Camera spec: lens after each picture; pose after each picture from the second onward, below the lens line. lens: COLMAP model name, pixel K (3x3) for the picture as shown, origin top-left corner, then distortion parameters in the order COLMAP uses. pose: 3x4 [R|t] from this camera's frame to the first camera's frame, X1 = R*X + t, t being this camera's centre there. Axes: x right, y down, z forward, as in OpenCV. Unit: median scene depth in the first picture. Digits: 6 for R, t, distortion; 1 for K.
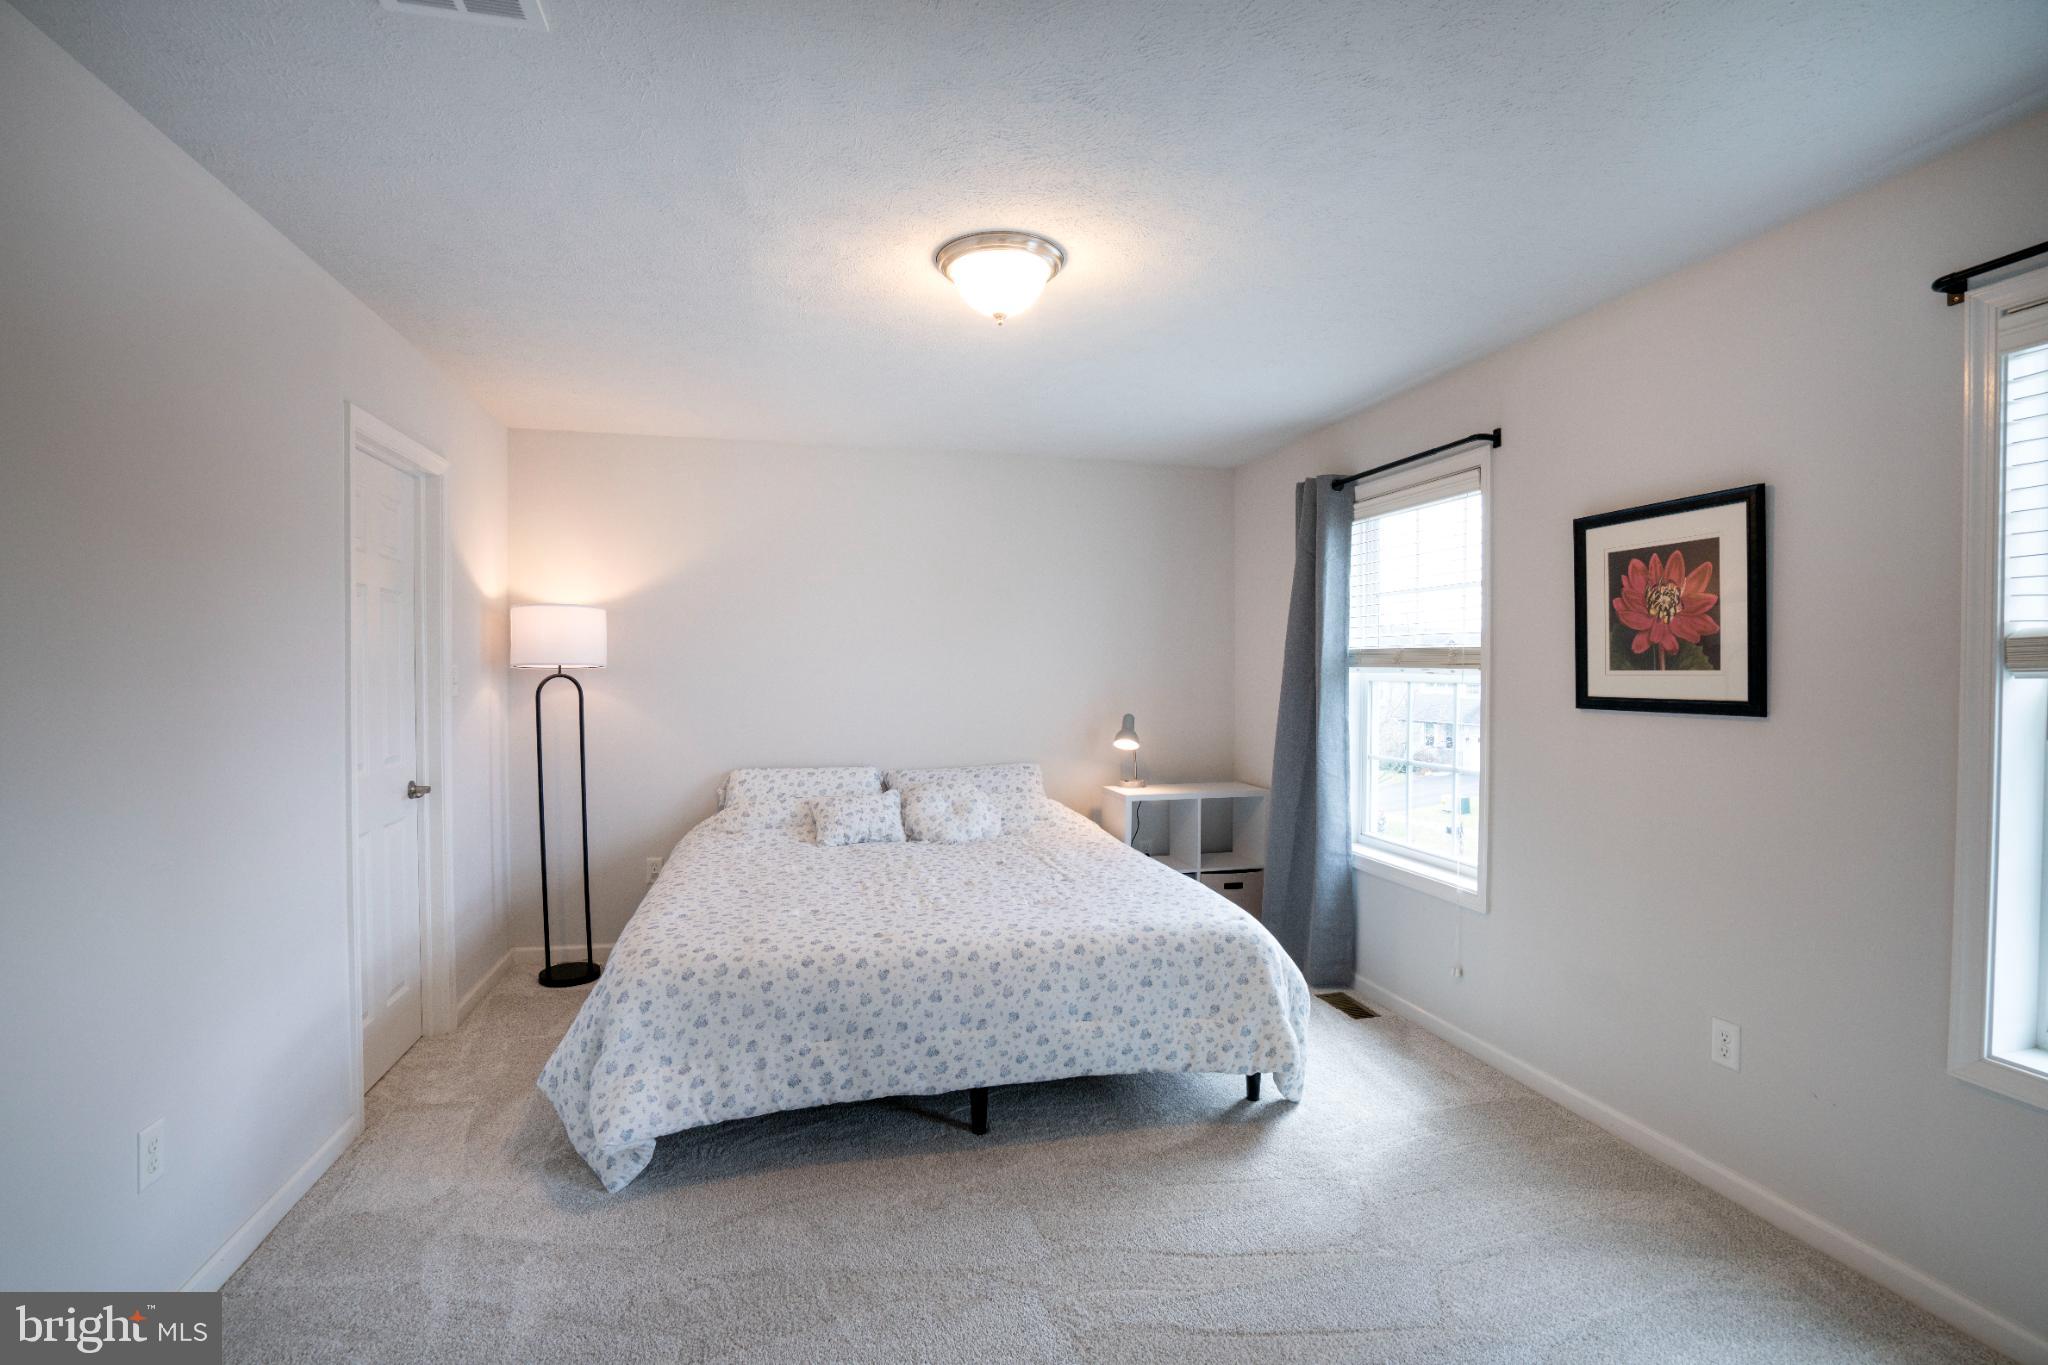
lens RADIAL K [[954.1, 0, 1022.8], [0, 954.1, 675.5], [0, 0, 1]] dist [-0.056009, 0.021074]
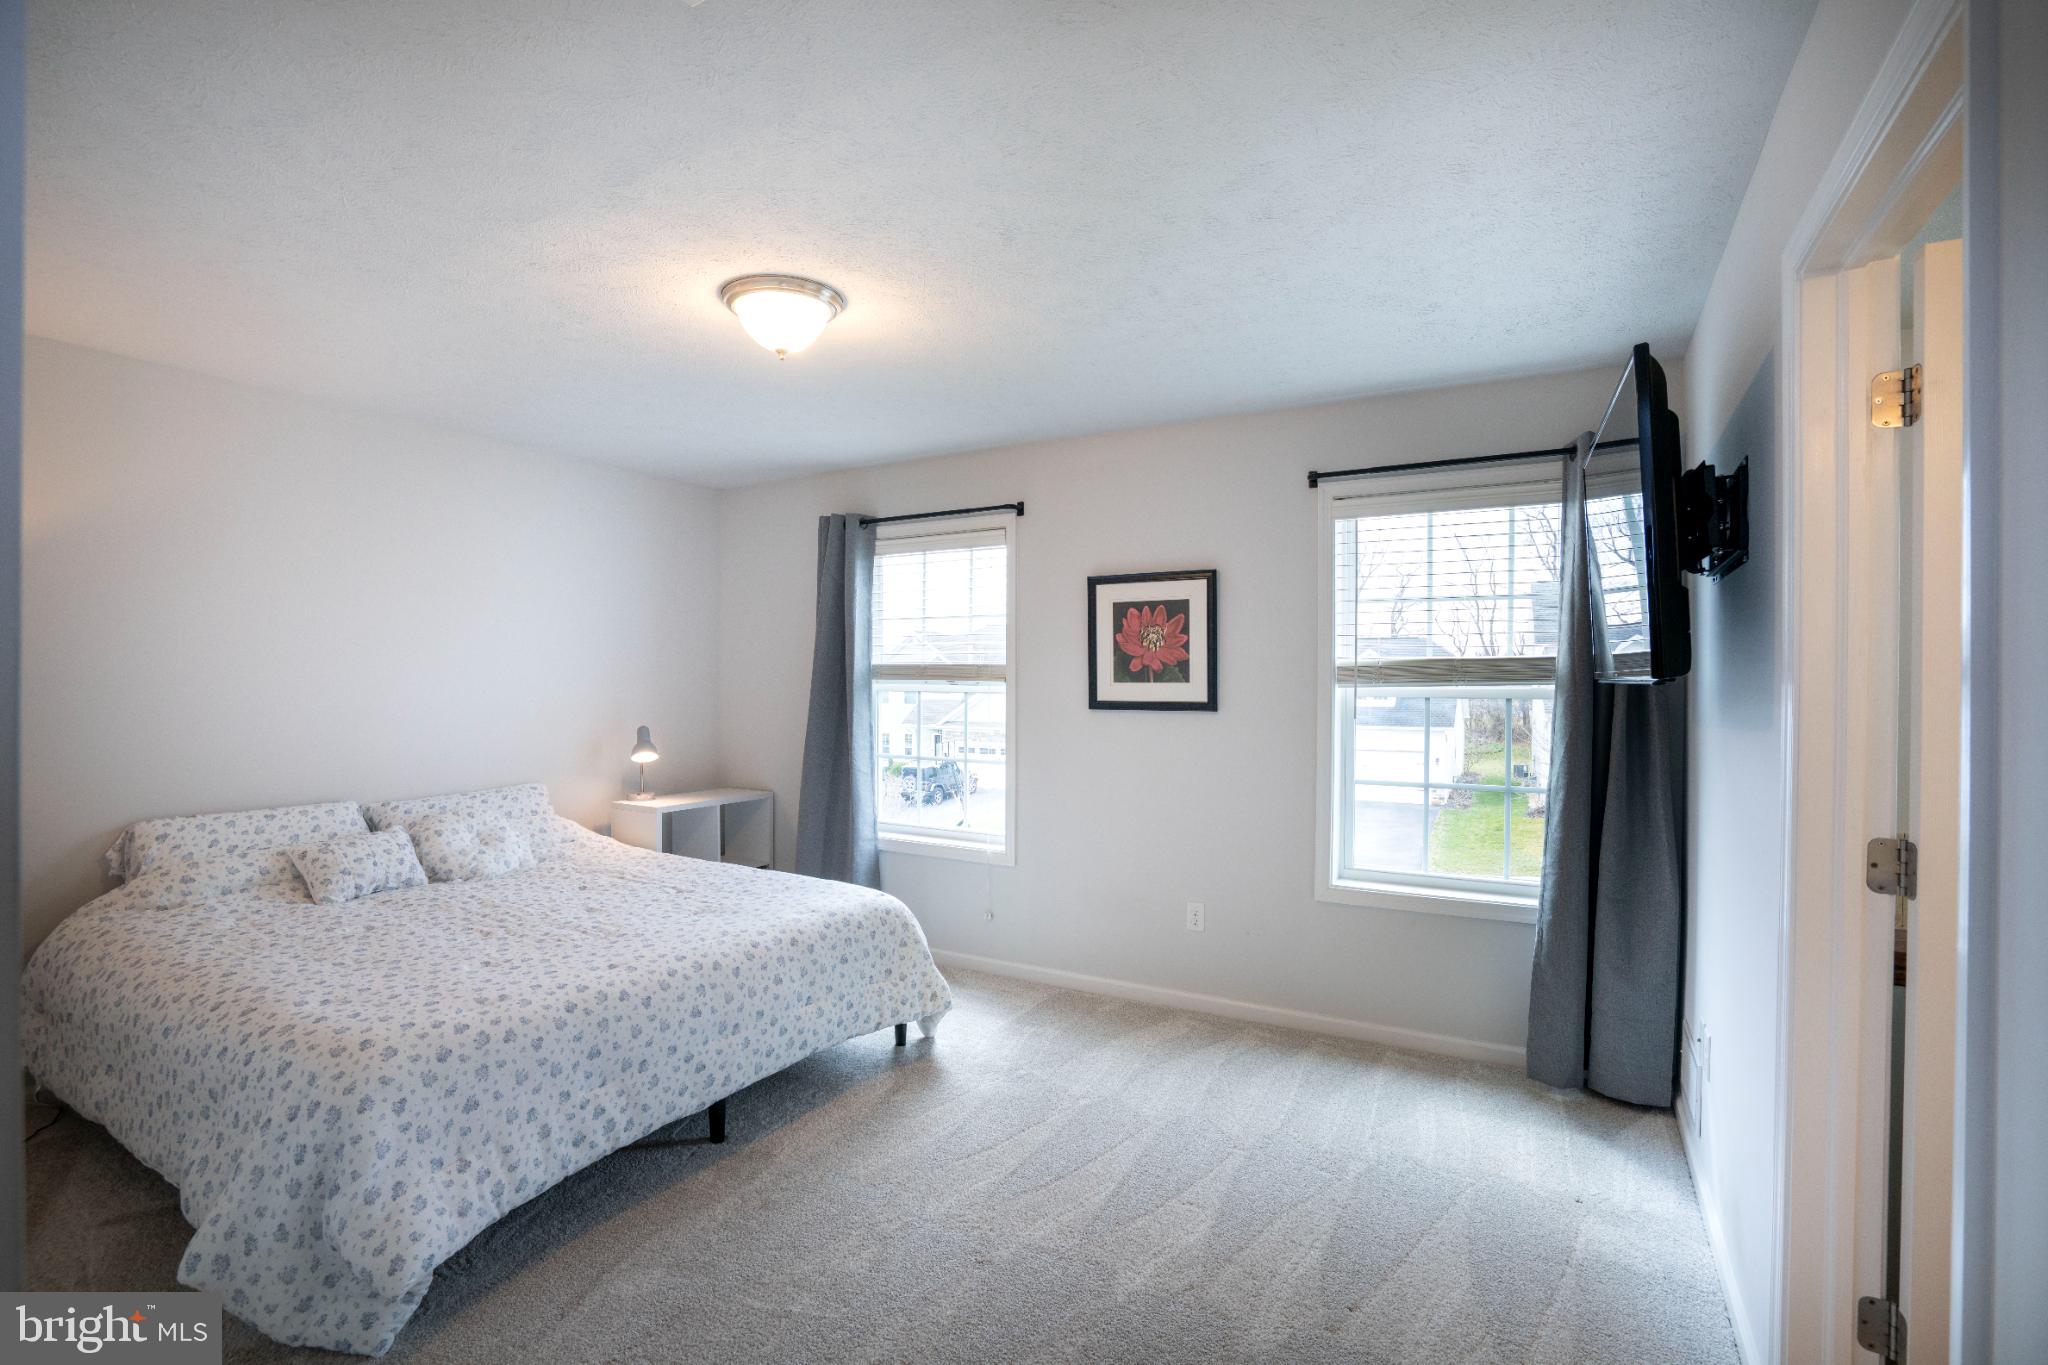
lens RADIAL K [[954.1, 0, 1024.7], [0, 954.1, 679.2], [0, 0, 1]] dist [-0.056009, 0.021074]
pose [[0.689666, 0.002744, 0.724122, -0.542411], [0.001936, 0.999982, -0.005634, -0.002786], [-0.724125, 0.005287, 0.689649, 0.068496]]
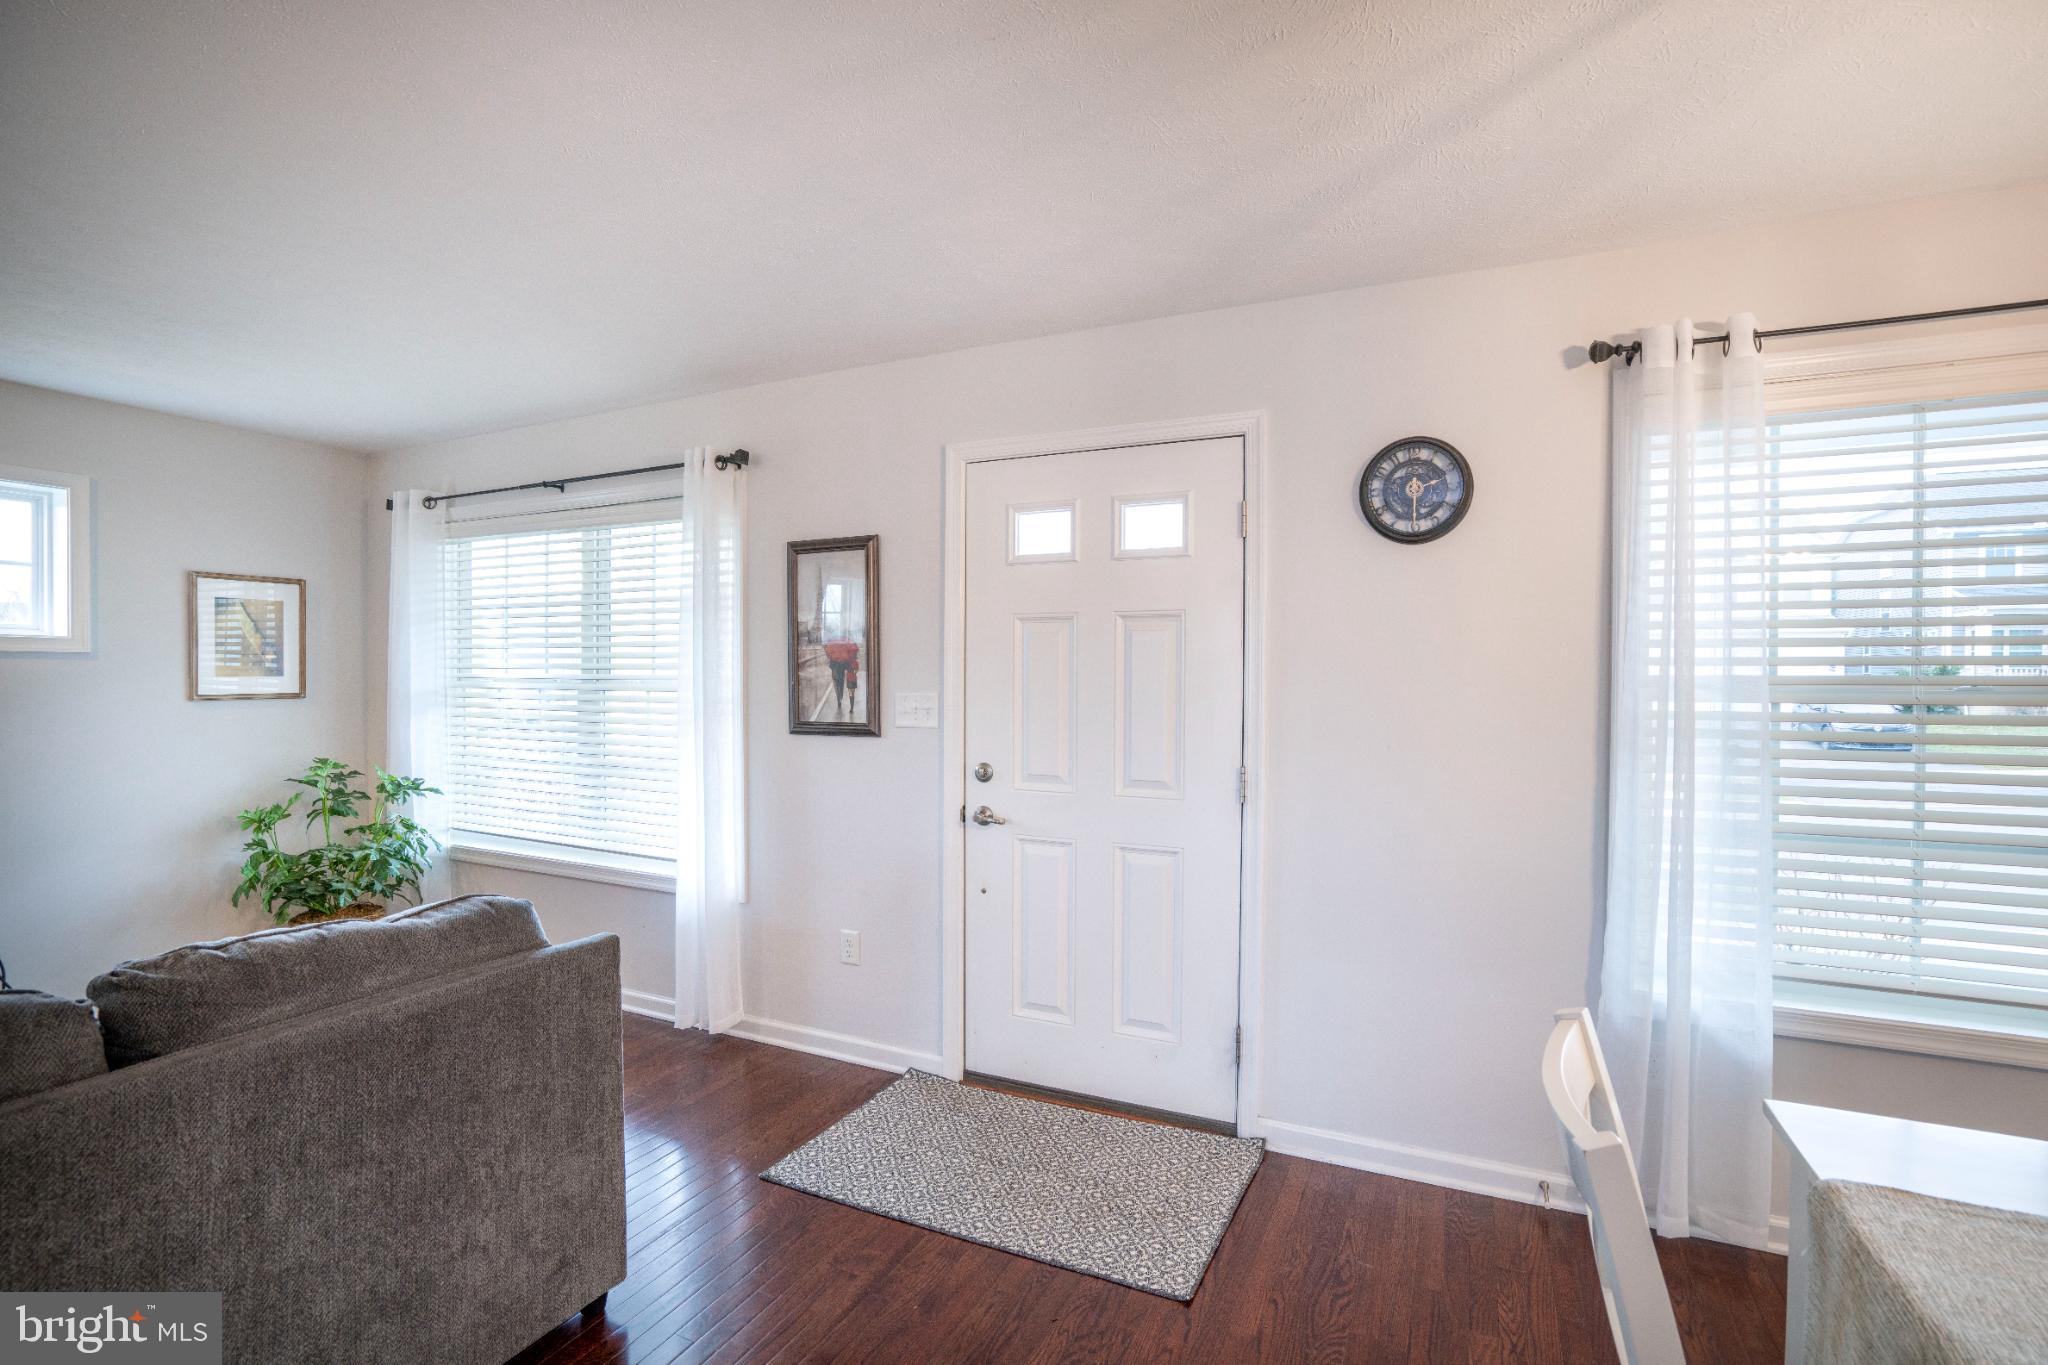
lens RADIAL K [[954.1, 0, 1020.1], [0, 954.1, 681.7], [0, 0, 1]] dist [-0.056009, 0.021074]
pose [[-0.769449, -0.009536, 0.638637, -1.292861], [0.000727, 0.999875, 0.015806, -0.018695], [-0.638708, 0.012626, -0.769346, 1.296864]]
